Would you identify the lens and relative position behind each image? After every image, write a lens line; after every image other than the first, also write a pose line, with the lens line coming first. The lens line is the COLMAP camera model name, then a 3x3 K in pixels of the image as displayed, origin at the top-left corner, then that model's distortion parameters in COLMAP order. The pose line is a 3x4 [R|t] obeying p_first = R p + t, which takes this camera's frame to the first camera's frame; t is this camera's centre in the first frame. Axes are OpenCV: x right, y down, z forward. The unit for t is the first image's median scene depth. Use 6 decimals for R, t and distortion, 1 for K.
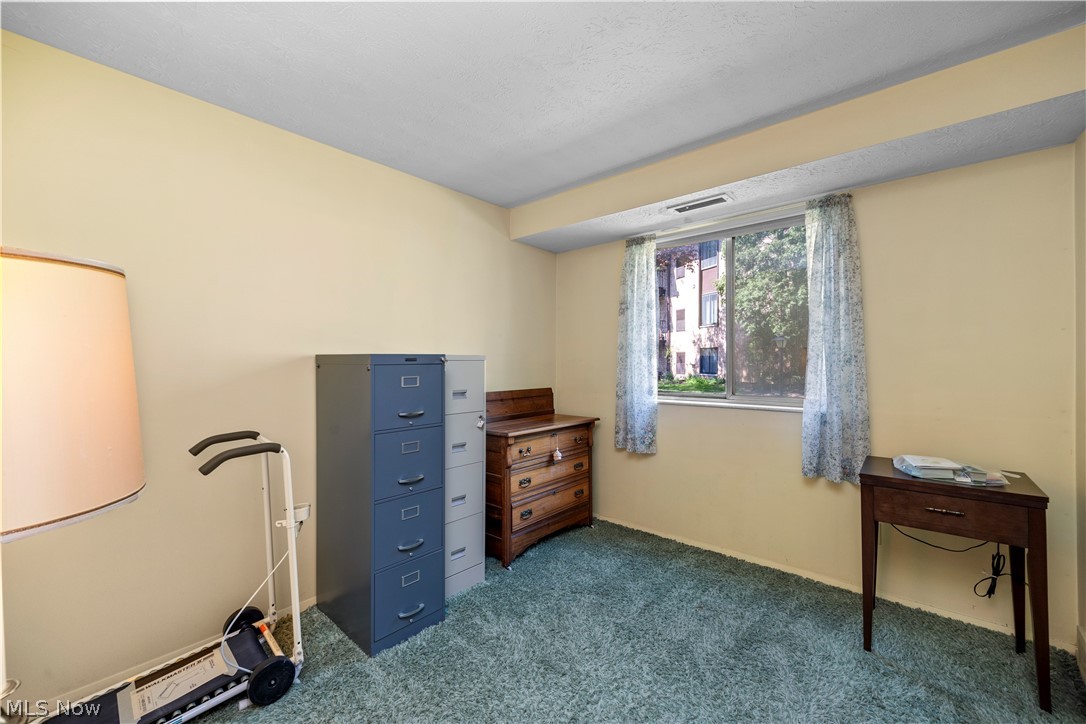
lens RADIAL K [[434.6, 0, 540.2], [0, 434.6, 360.0], [0, 0, 1]] dist [0.010116, -0.001854]
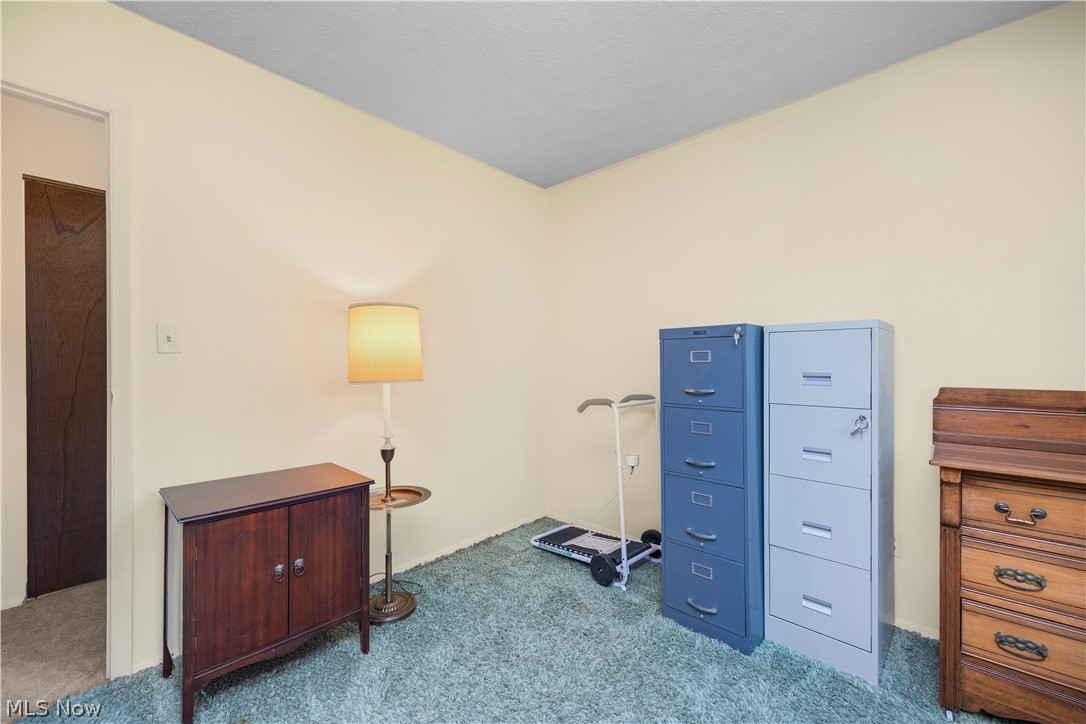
lens RADIAL K [[434.6, 0, 536.4], [0, 434.6, 358.4], [0, 0, 1]] dist [0.010116, -0.001854]
pose [[-0.013605, 0.001521, -0.999906, 0.577441], [0.008458, 0.999963, 0.001406, 0.045236], [0.999872, -0.008438, -0.013617, 0.615072]]
